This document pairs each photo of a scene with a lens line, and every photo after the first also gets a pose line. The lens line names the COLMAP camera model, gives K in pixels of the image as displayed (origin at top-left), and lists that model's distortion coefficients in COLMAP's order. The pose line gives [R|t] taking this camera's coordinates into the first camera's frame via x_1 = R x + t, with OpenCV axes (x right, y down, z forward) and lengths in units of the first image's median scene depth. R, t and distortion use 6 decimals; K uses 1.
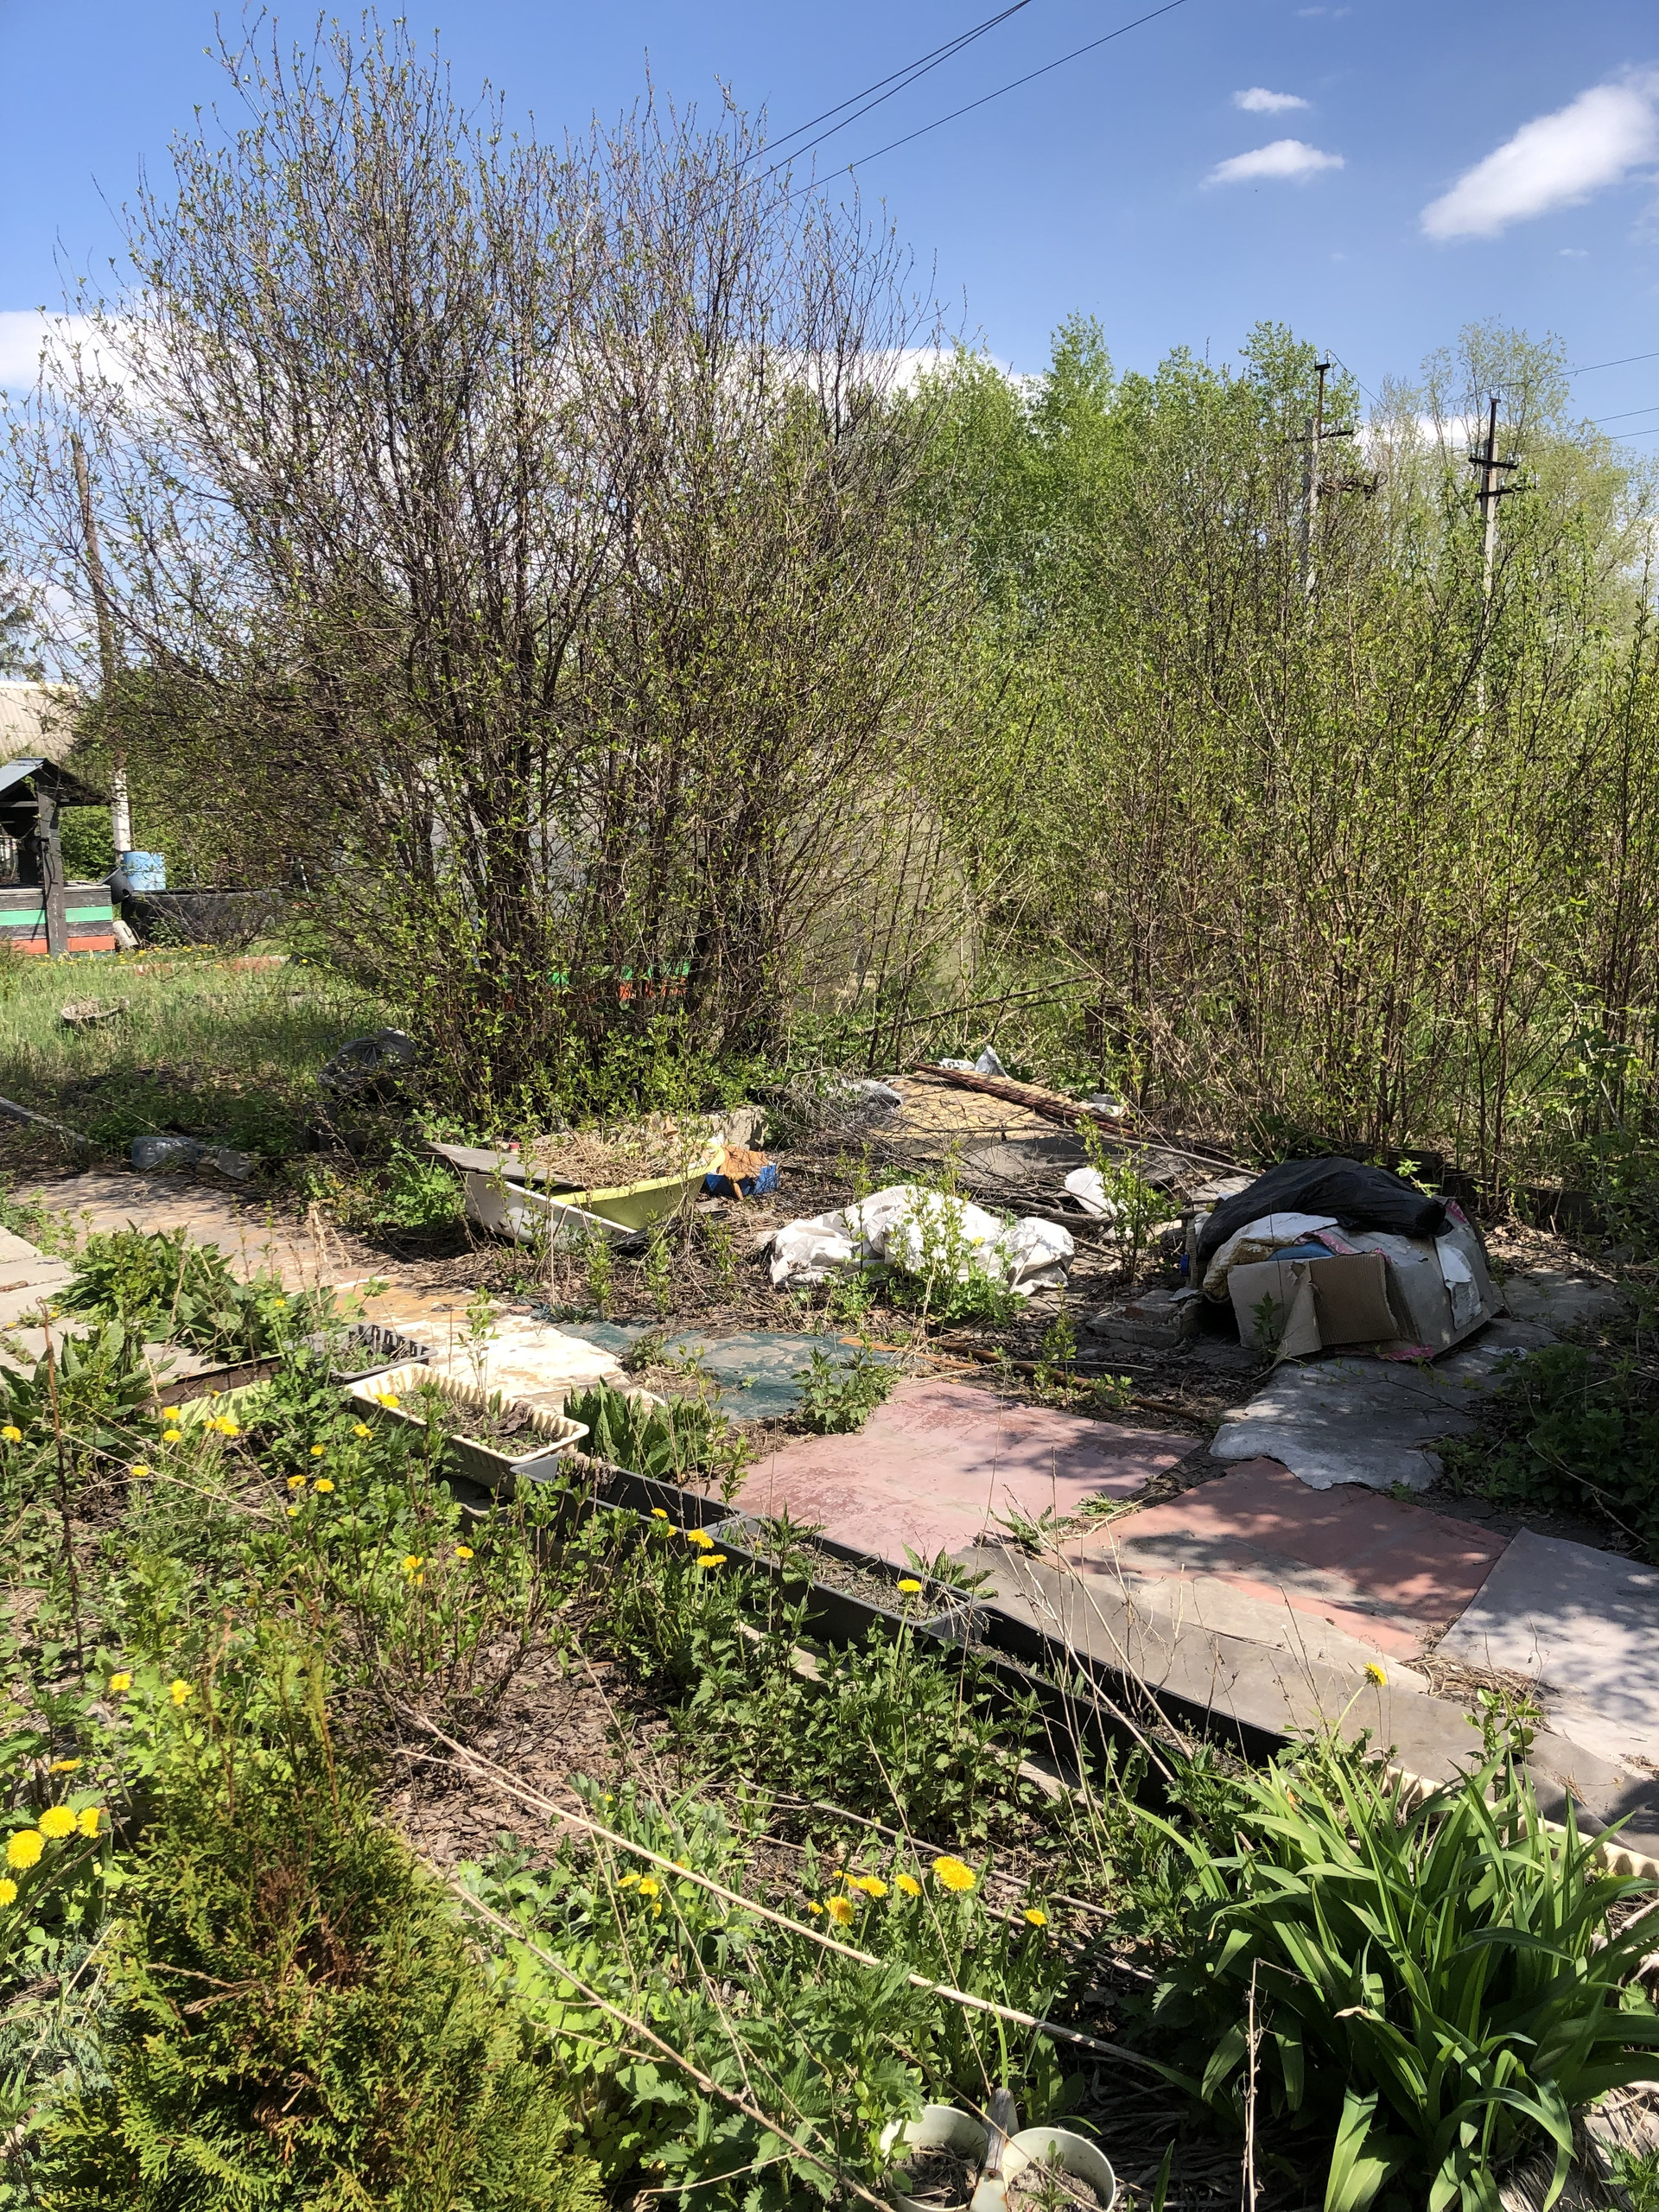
lens RADIAL K [[1802.3, 0, 845.8], [0, 1802.3, 1115.1], [0, 0, 1]] dist [0.039792, -0.039493]
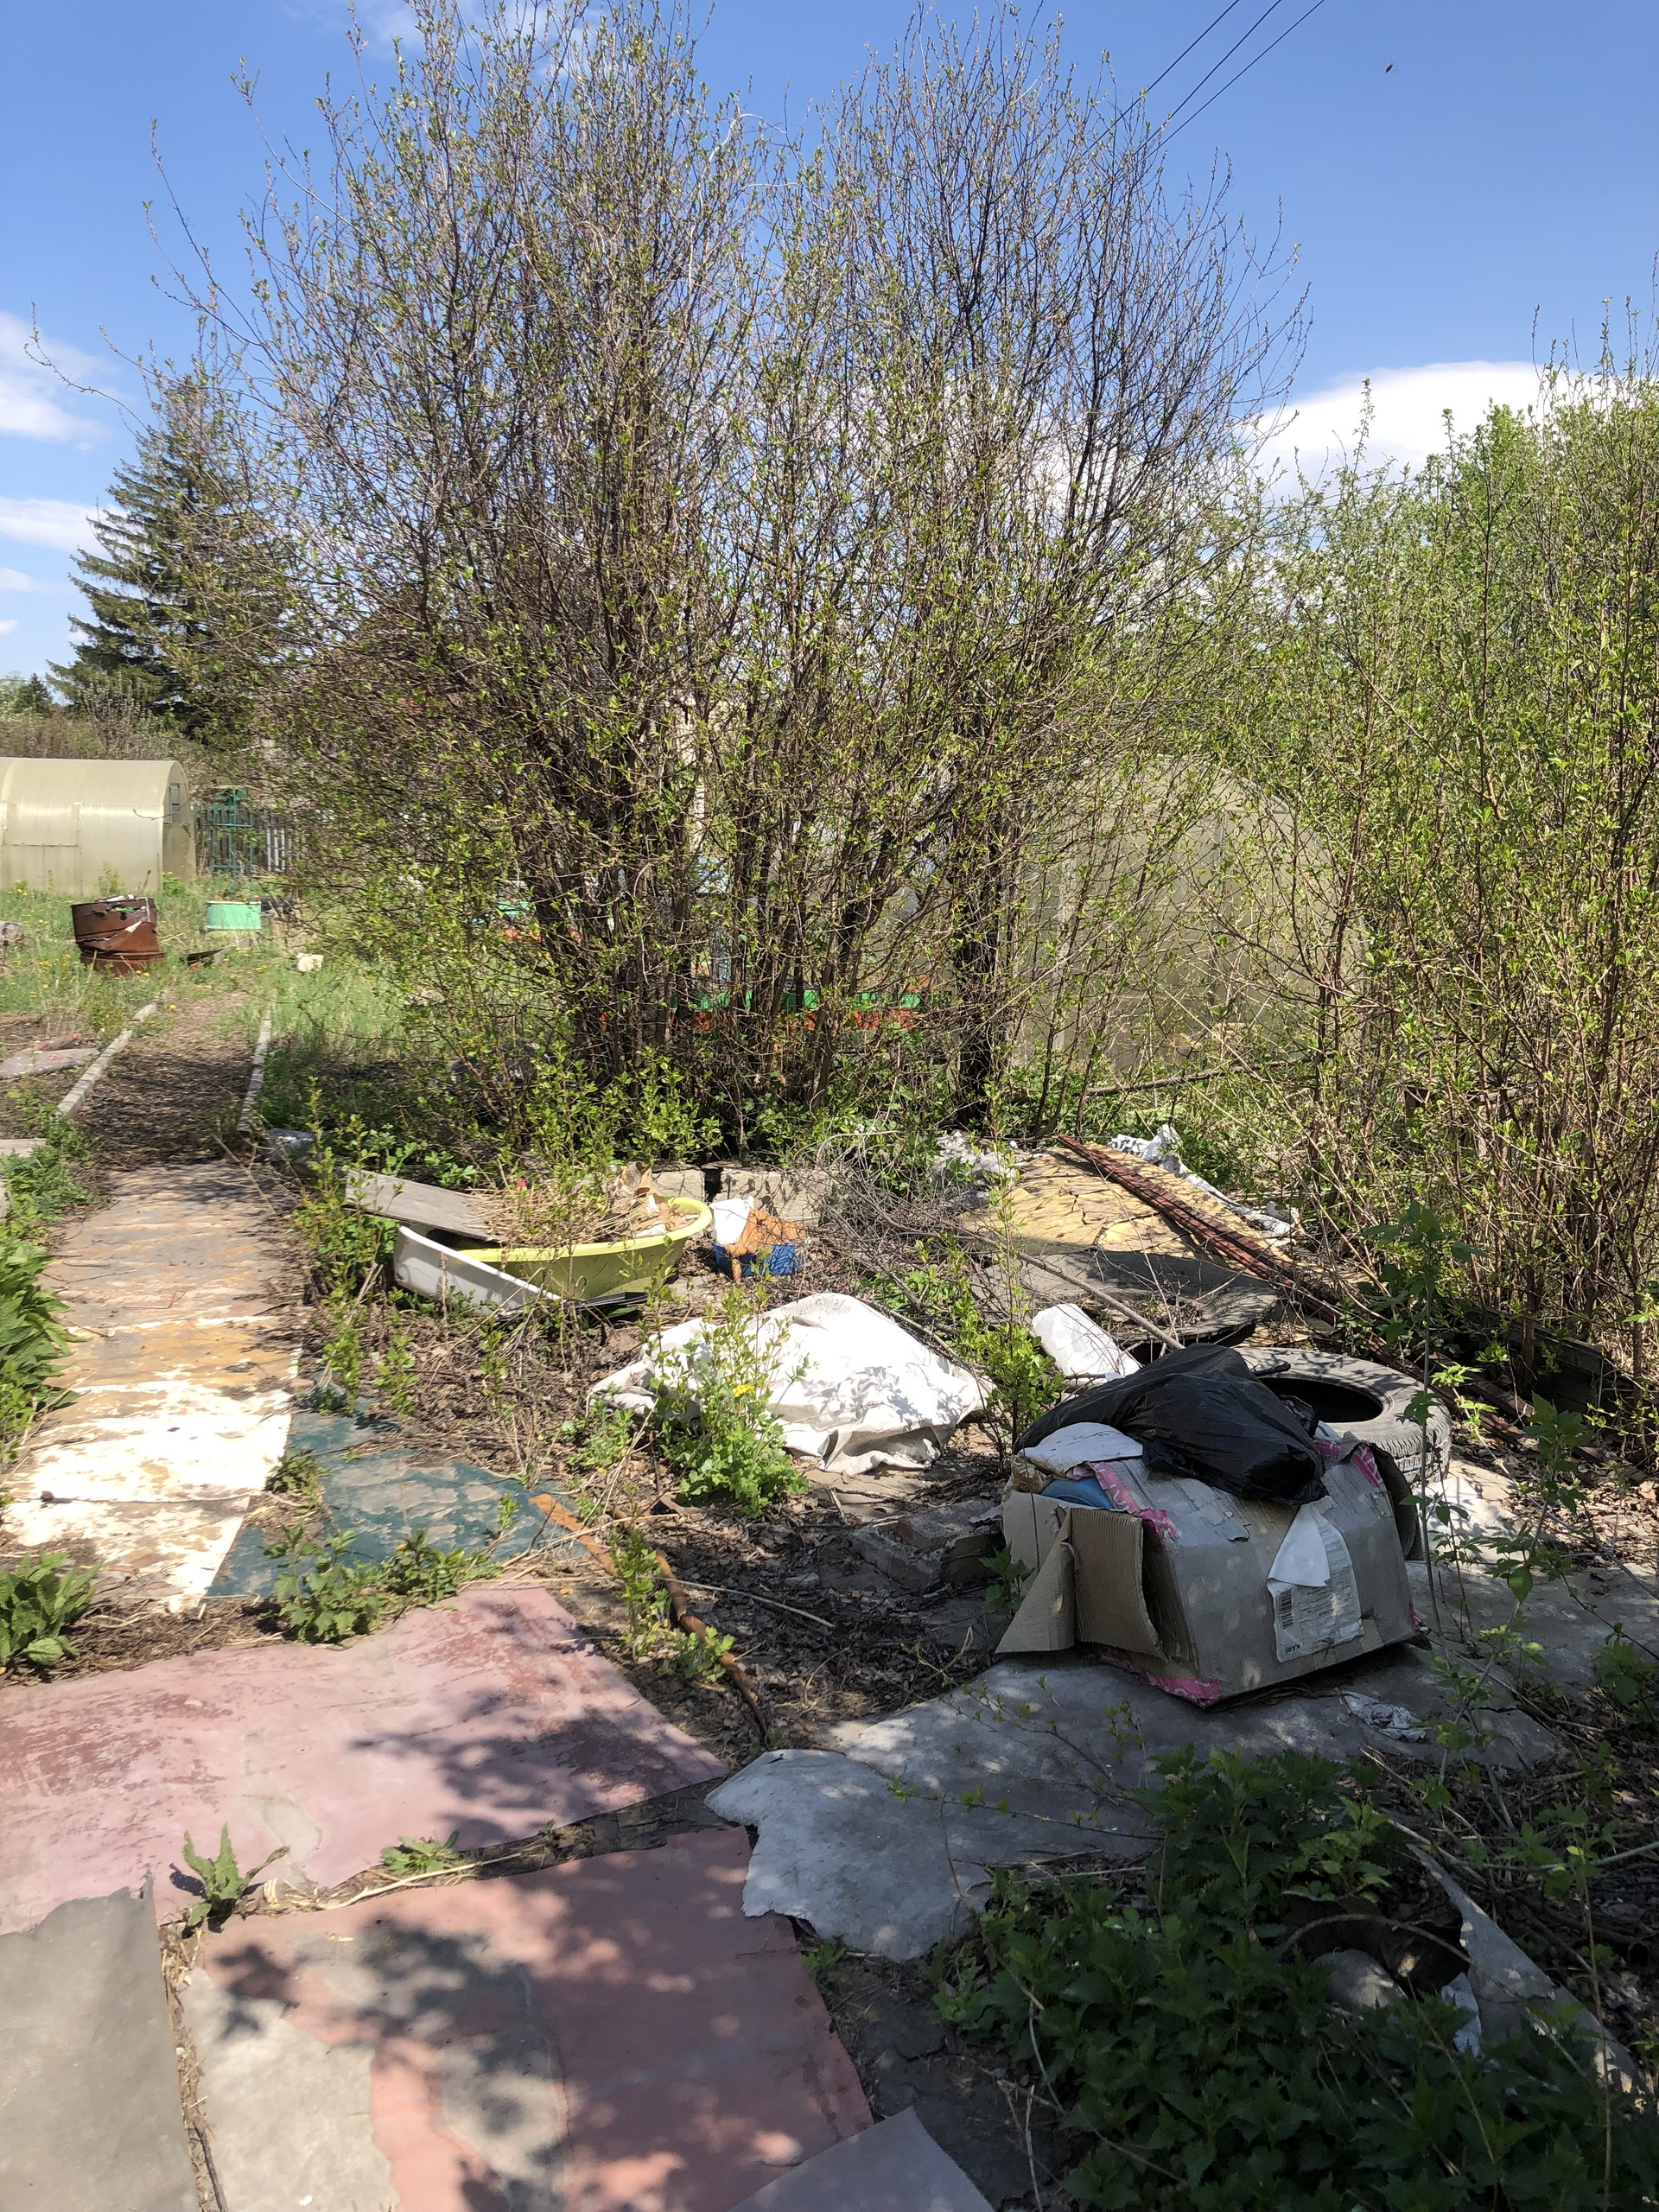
lens RADIAL K [[1802.3, 0, 844.1], [0, 1802.3, 1085.4], [0, 0, 1]] dist [0.039792, -0.039493]
pose [[0.929823, 0.096166, -0.355221, 0.583758], [-0.106893, 0.994213, -0.010647, -0.081890], [0.352142, 0.047870, 0.934722, 0.516513]]
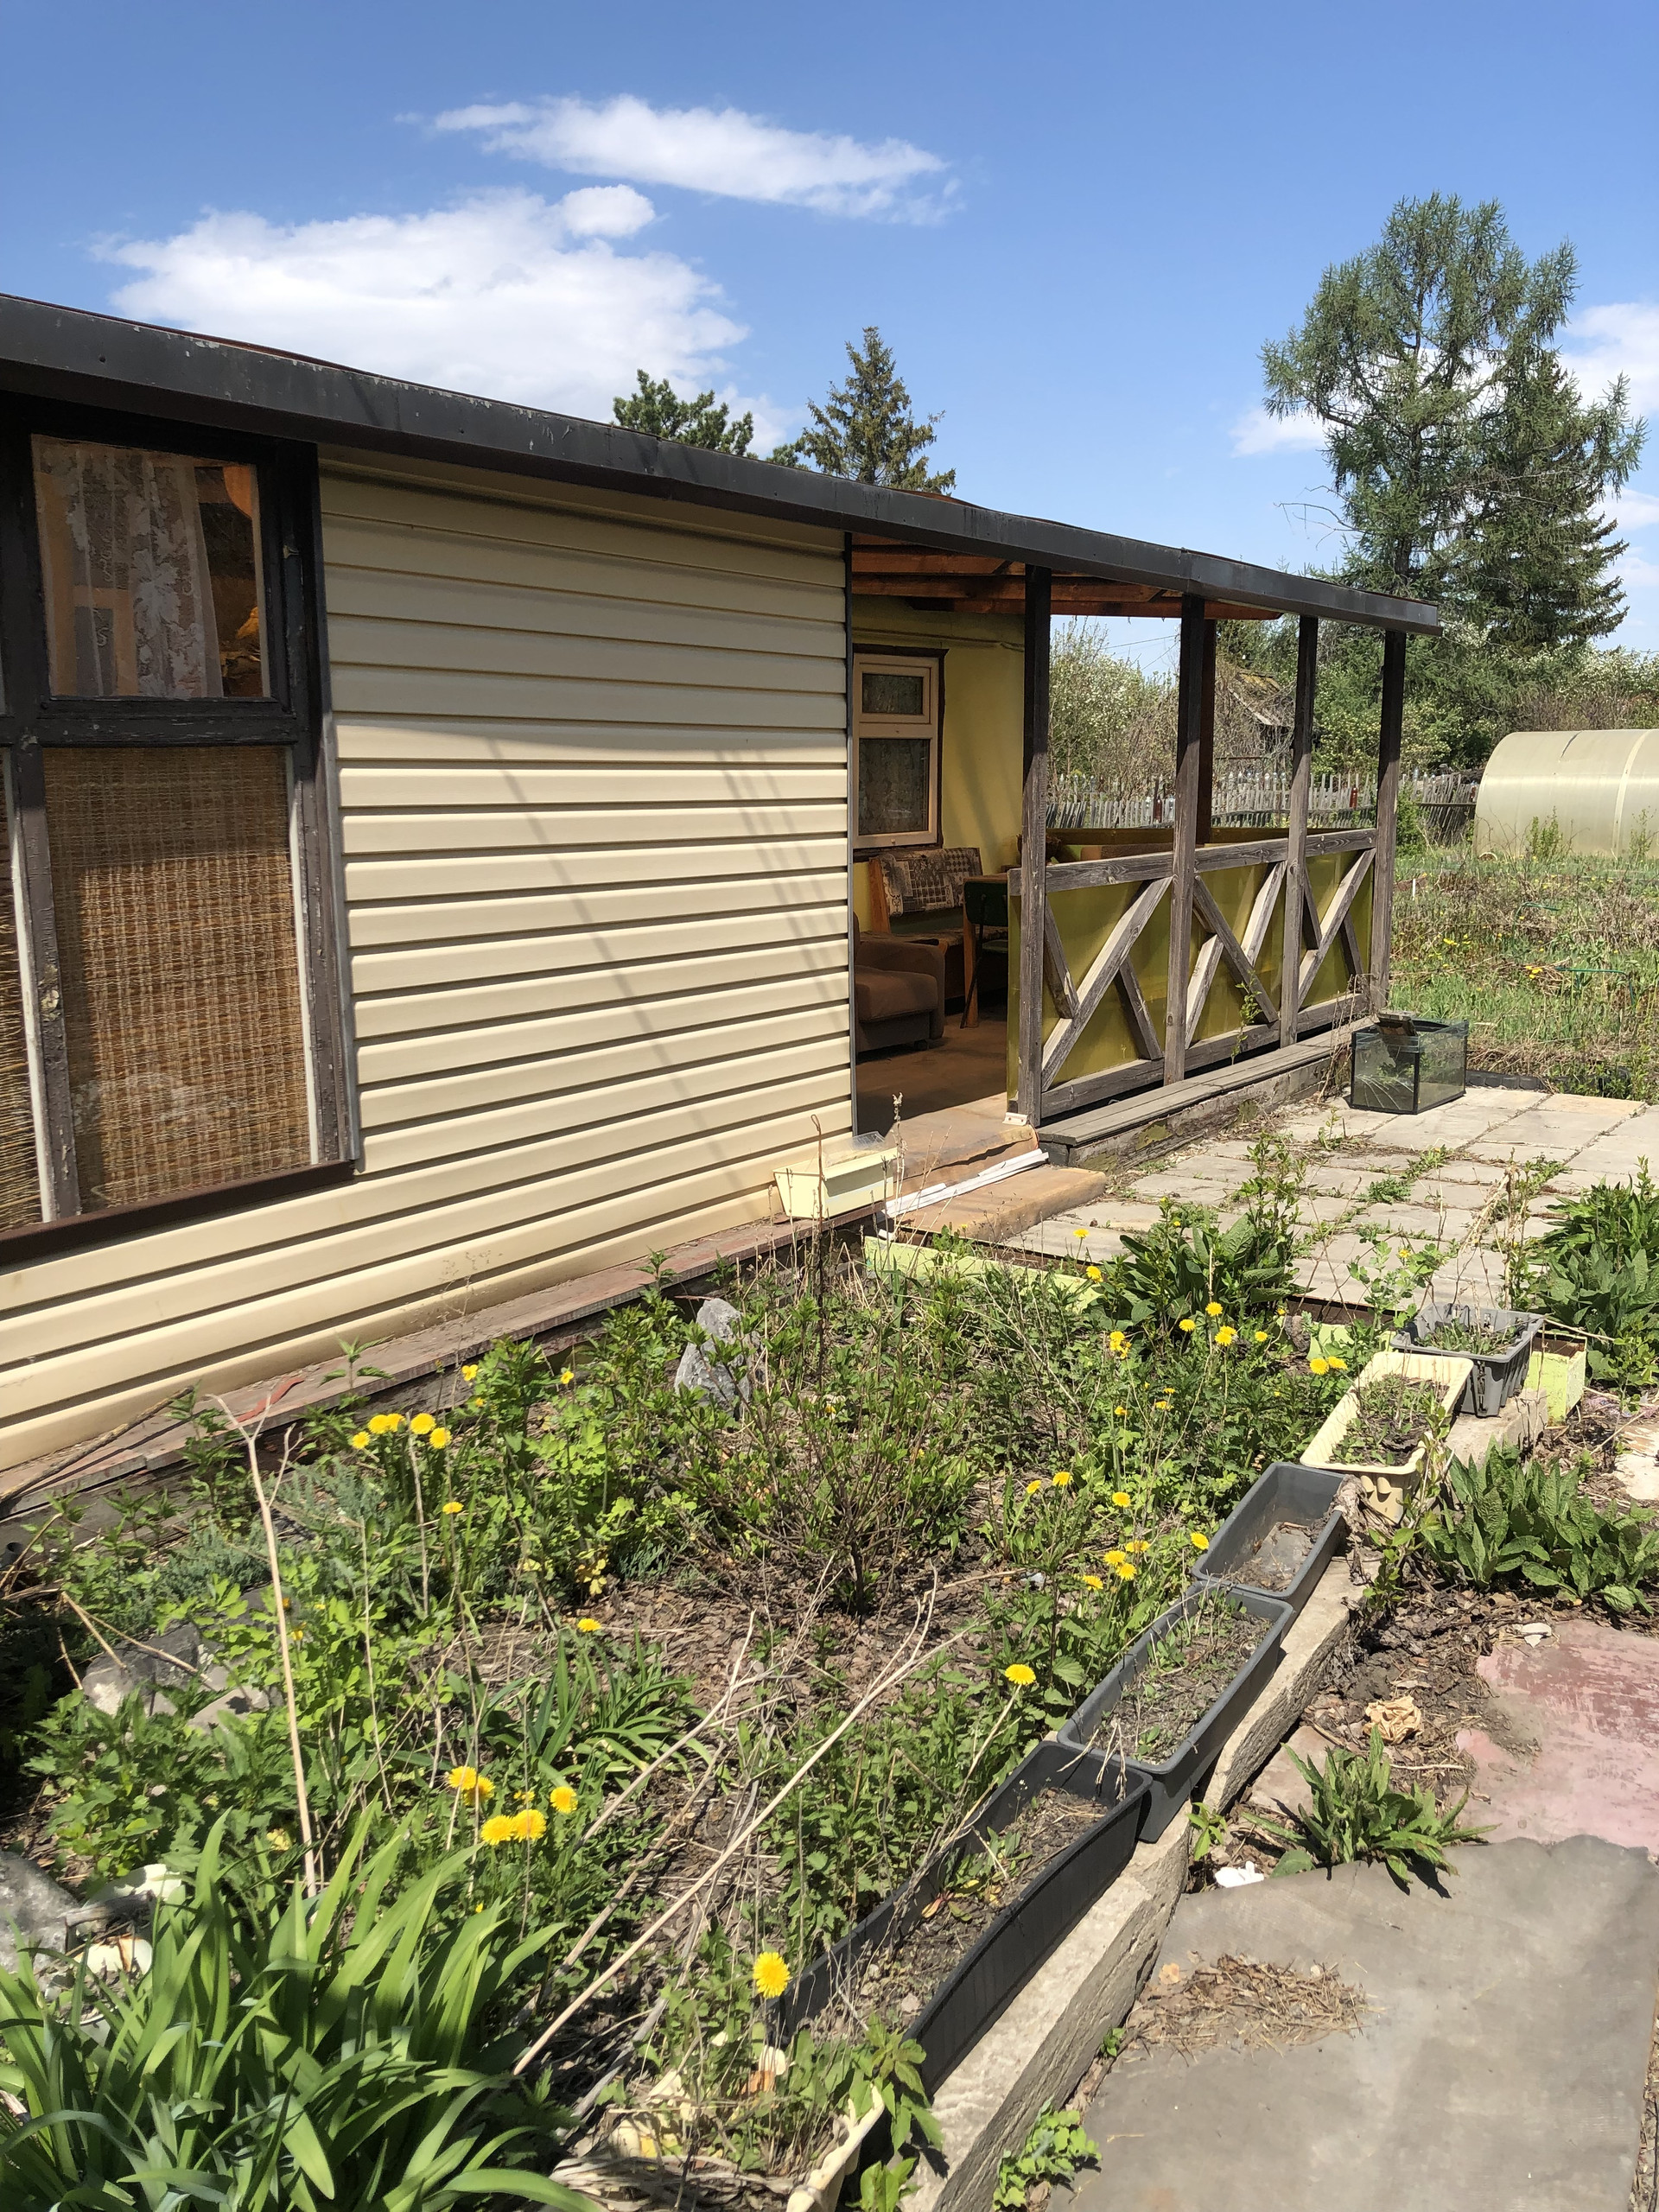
lens RADIAL K [[1802.3, 0, 852.4], [0, 1802.3, 1082.9], [0, 0, 1]] dist [0.039792, -0.039493]
pose [[0.289568, 0.180739, -0.939938, 0.615457], [-0.169376, 0.976188, 0.135529, -0.083263], [0.942052, 0.119958, 0.313286, 0.539295]]
